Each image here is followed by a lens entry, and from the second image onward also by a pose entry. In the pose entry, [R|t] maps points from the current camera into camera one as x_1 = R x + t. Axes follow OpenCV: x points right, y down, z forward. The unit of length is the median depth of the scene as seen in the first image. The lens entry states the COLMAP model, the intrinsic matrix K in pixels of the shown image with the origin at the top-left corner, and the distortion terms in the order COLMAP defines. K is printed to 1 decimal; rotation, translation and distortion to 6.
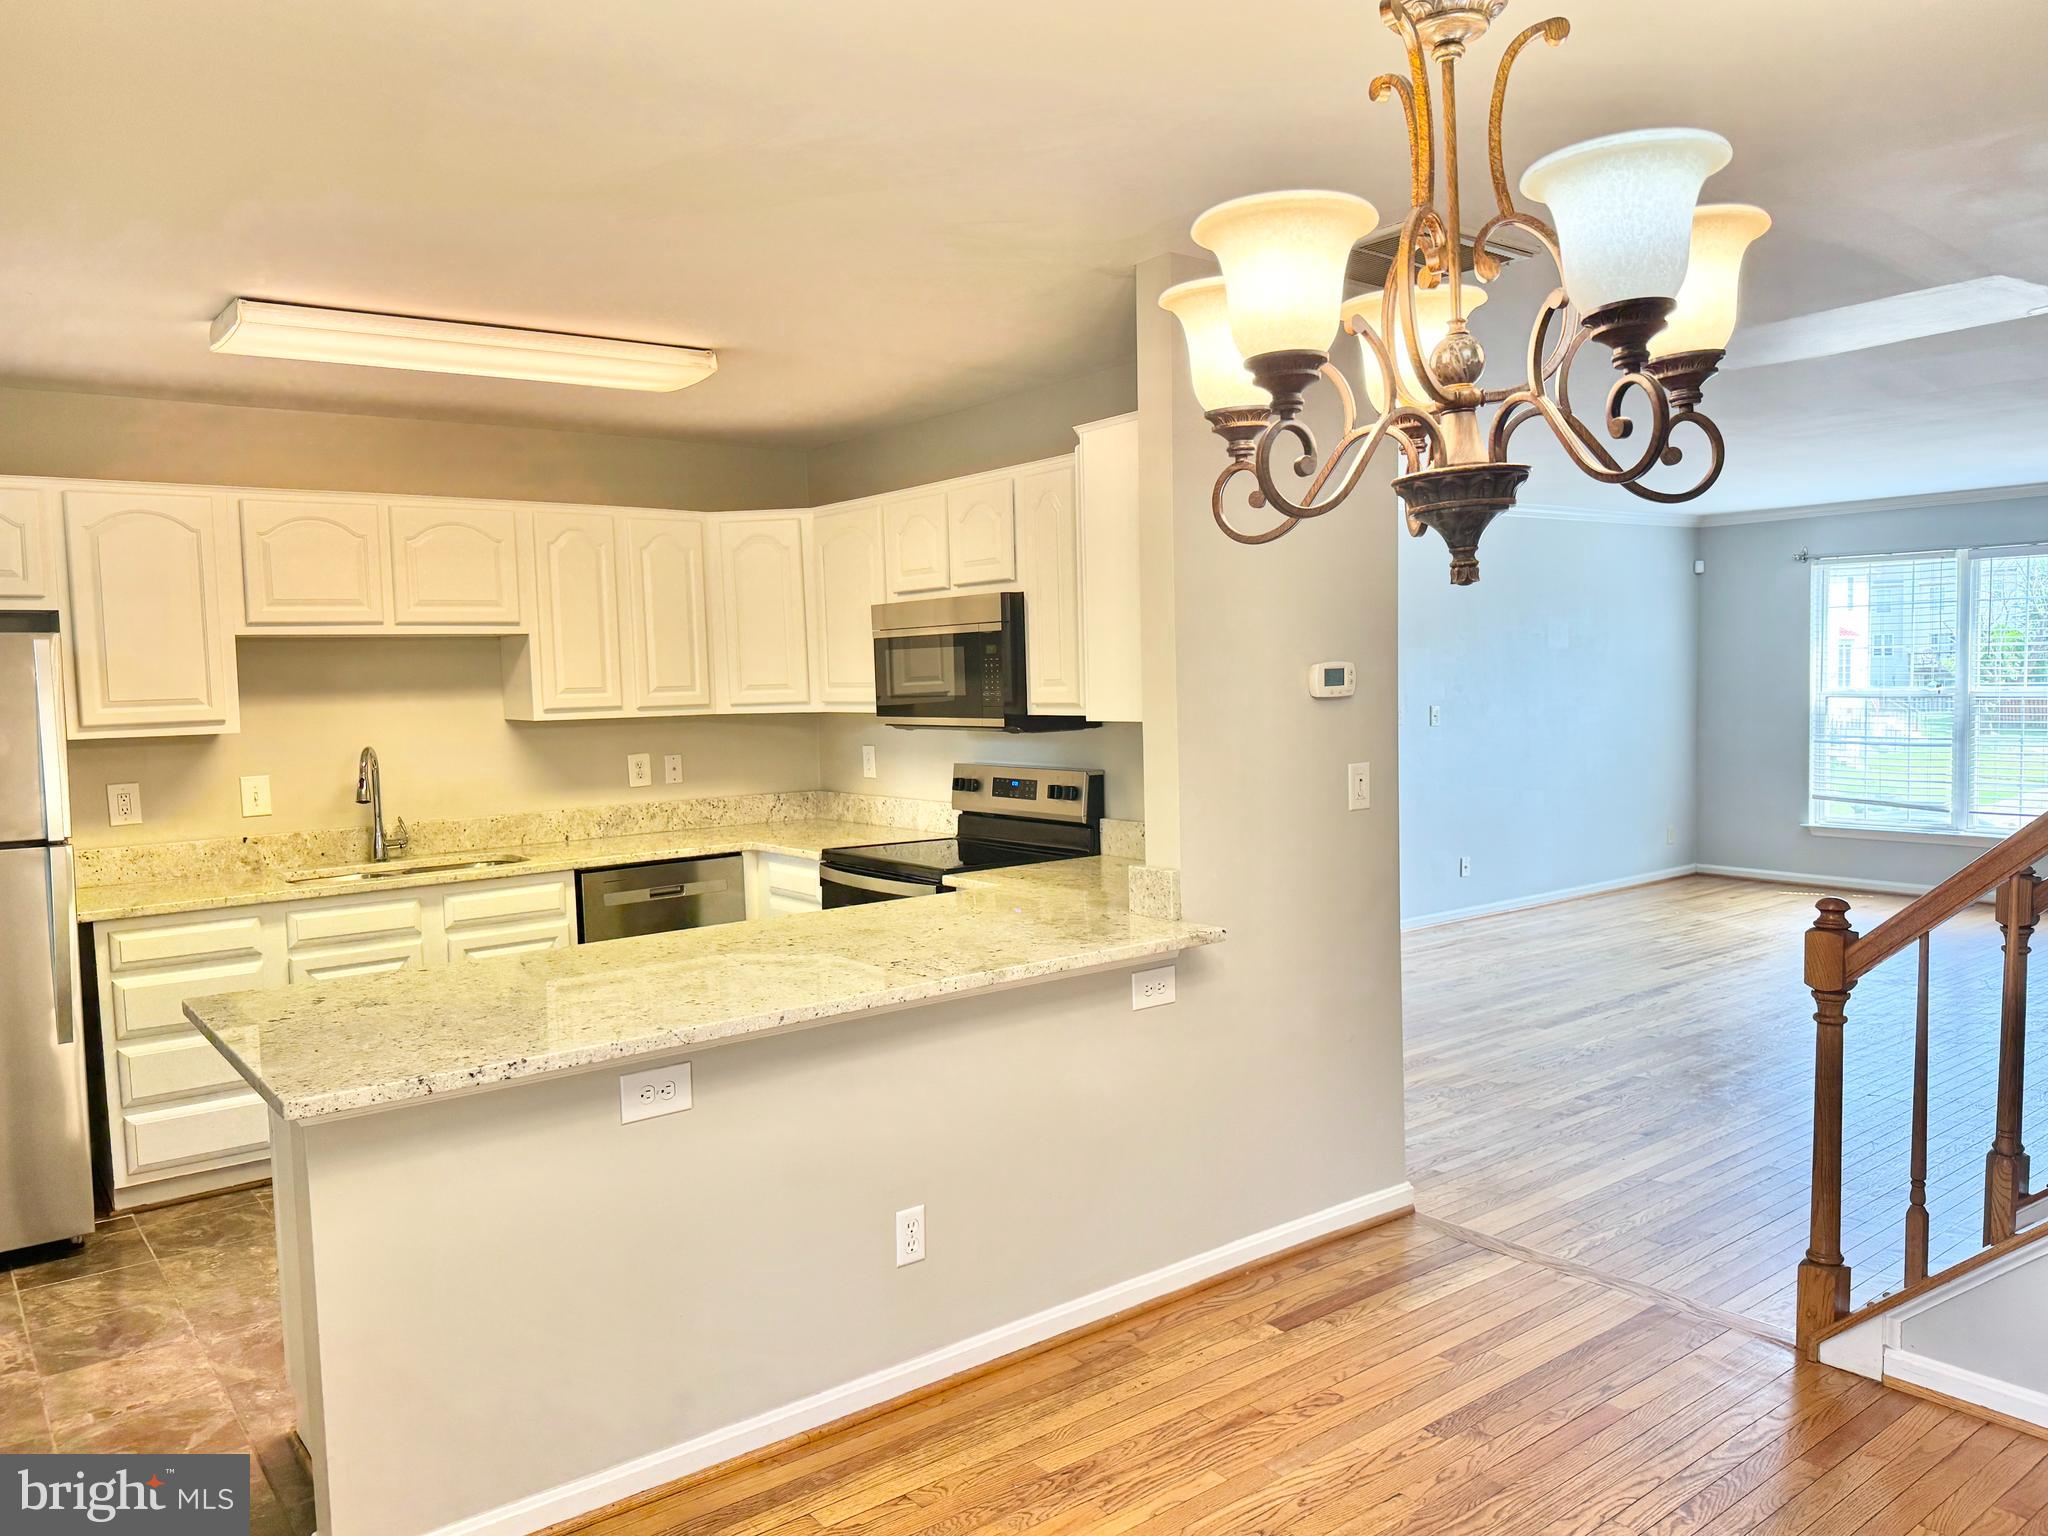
lens RADIAL K [[1468.2, 0, 1027.8], [0, 1468.2, 773.1], [0, 0, 1]] dist [0.066981, -0.100273]
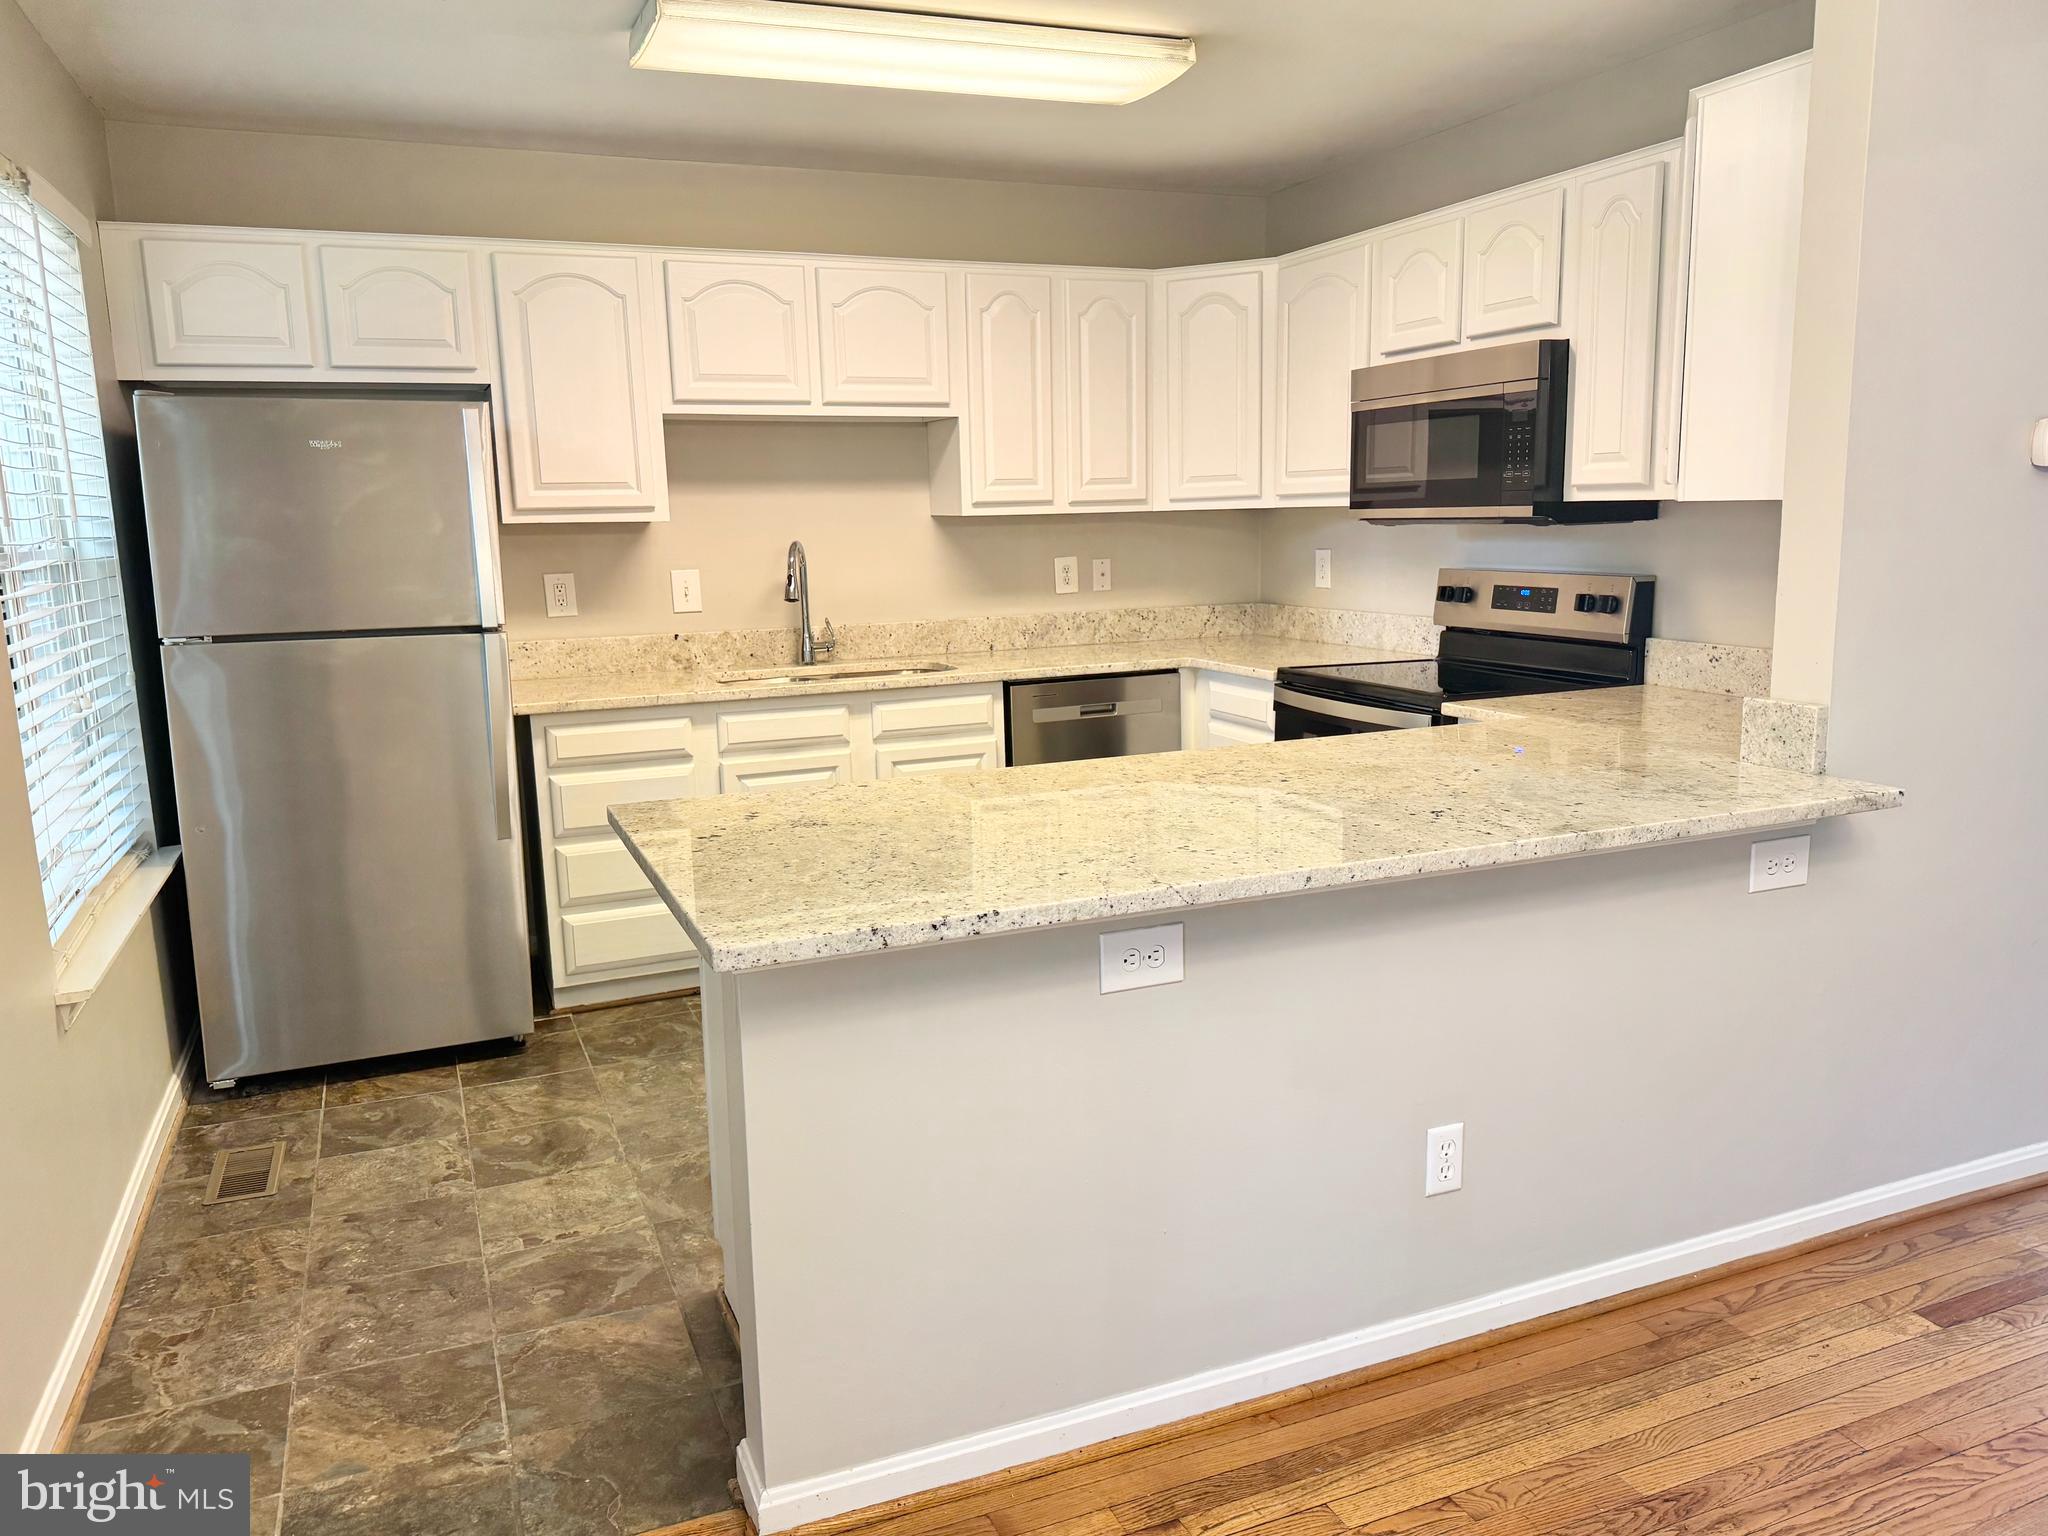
lens RADIAL K [[1467.9, 0, 1024.0], [0, 1467.9, 768.0], [0, 0, 1]] dist [0.126475, -0.224443]
pose [[0.966566, 0.049215, -0.251651, -0.072512], [-0.020622, 0.993149, 0.115021, 0.016078], [0.255587, -0.105986, 0.960959, 0.144655]]
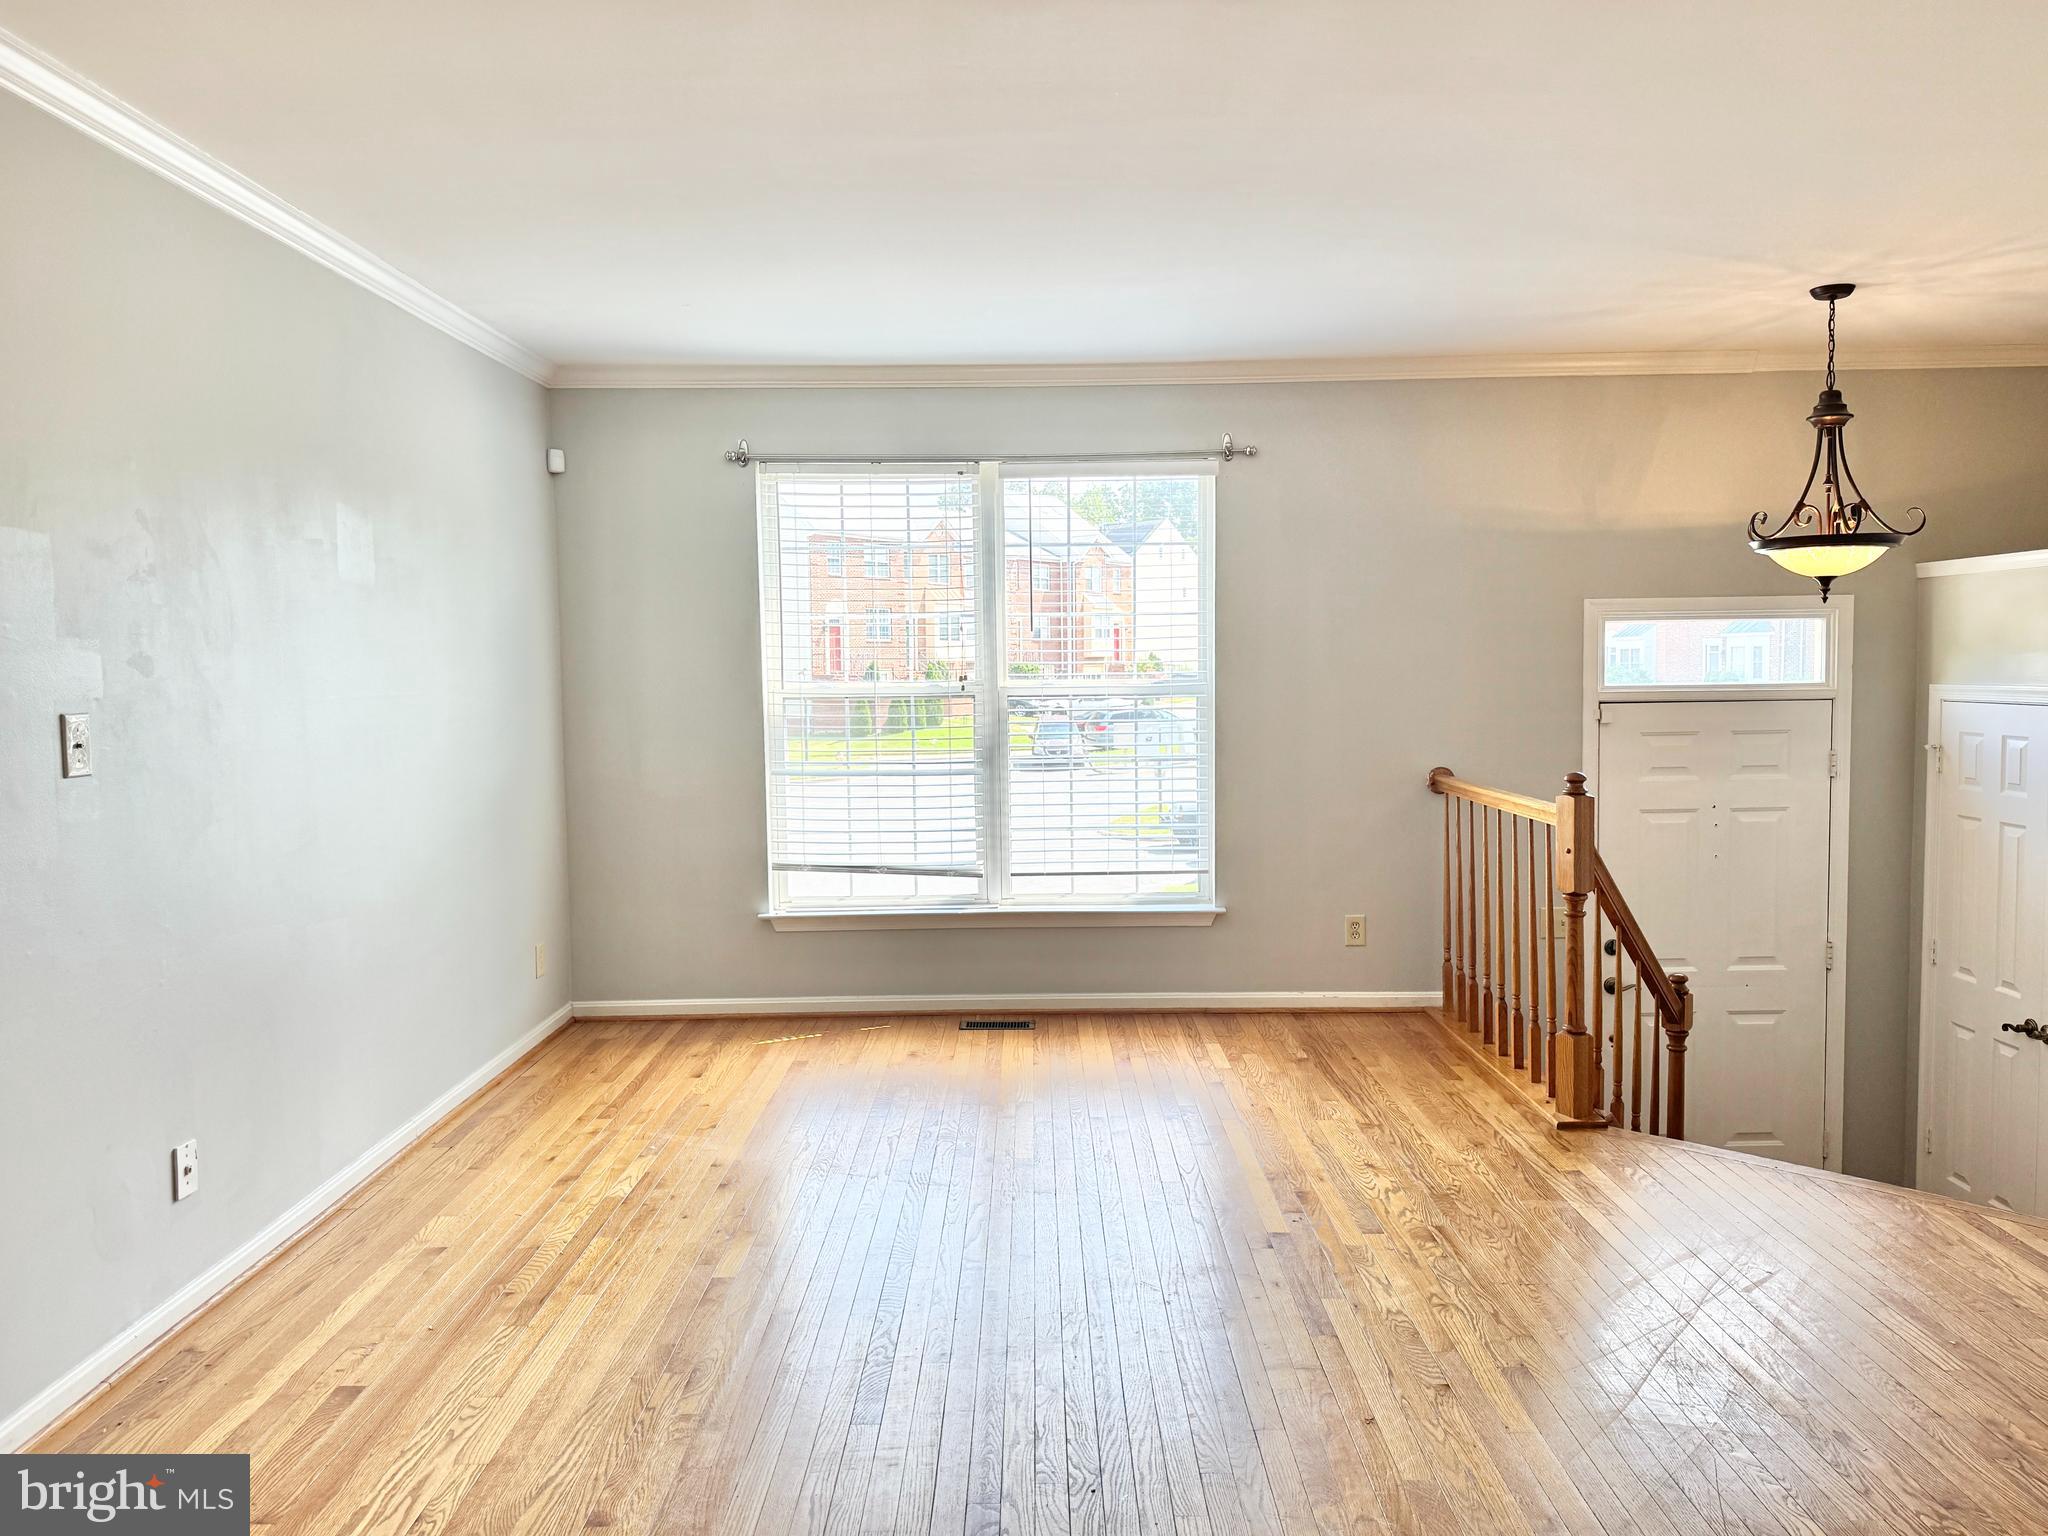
lens RADIAL K [[1467.9, 0, 1024.0], [0, 1467.9, 768.0], [0, 0, 1]] dist [0.126475, -0.224443]
pose [[0.613968, -0.038489, 0.788392, 0.291777], [0.053230, 0.998556, 0.007296, -0.050489], [-0.787534, 0.037486, 0.615130, 1.271528]]
